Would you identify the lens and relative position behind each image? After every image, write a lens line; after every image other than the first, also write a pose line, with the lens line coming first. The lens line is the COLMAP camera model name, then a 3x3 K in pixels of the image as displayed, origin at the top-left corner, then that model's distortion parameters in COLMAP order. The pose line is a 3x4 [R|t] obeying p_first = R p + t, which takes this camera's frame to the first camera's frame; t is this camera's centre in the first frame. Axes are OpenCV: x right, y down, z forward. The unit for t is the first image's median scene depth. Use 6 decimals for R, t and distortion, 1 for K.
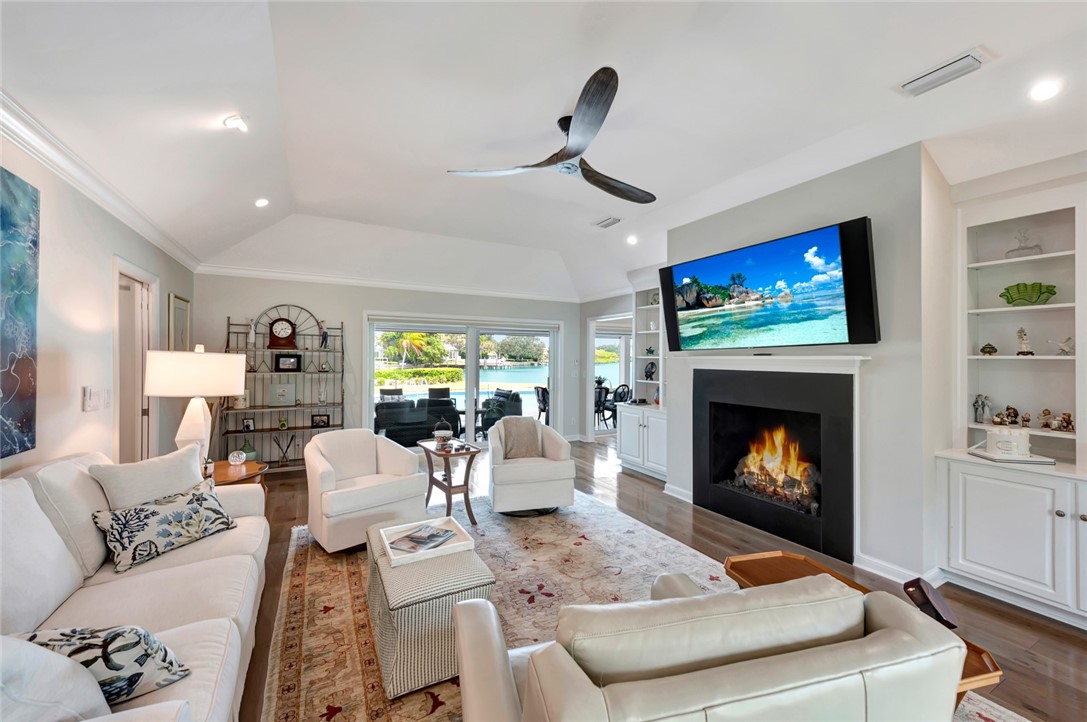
lens RADIAL K [[430.3, 0, 543.5], [0, 430.3, 361.0], [0, 0, 1]] dist [0.012496, -0.000271]
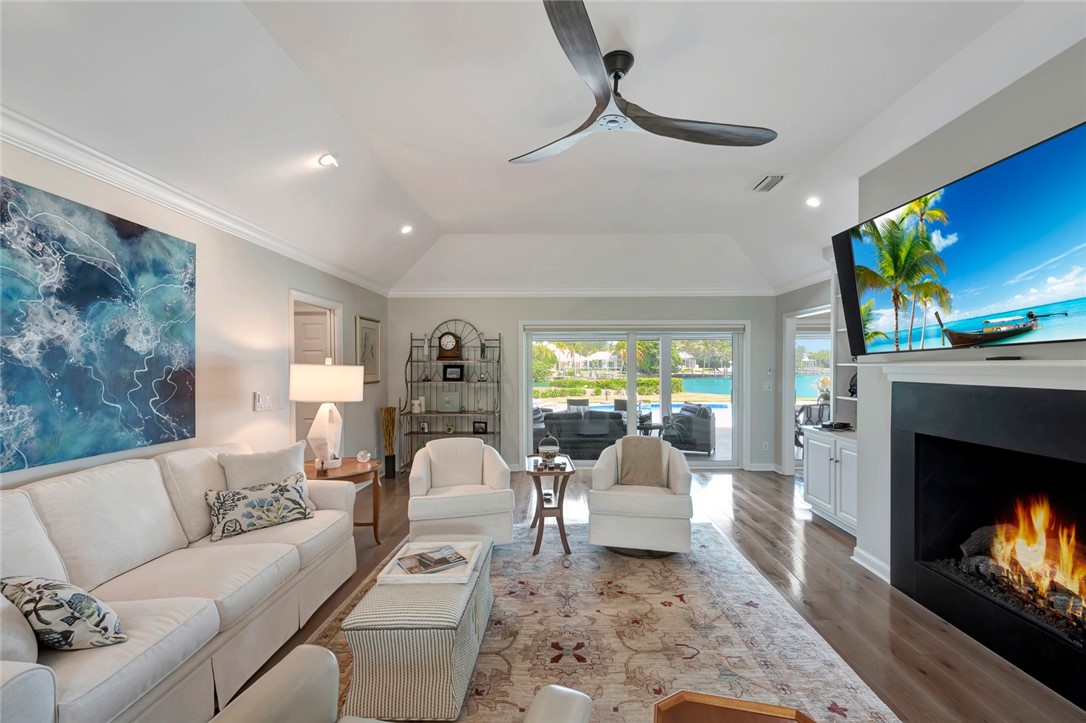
lens RADIAL K [[456.7, 0, 545.9], [0, 456.7, 376.1], [0, 0, 1]] dist [0.012641, -0.000503]
pose [[0.880276, 0.001733, -0.474459, 0.306636], [0.004387, 0.999921, 0.011791, -0.000464], [0.474442, -0.012460, 0.880199, 0.182726]]
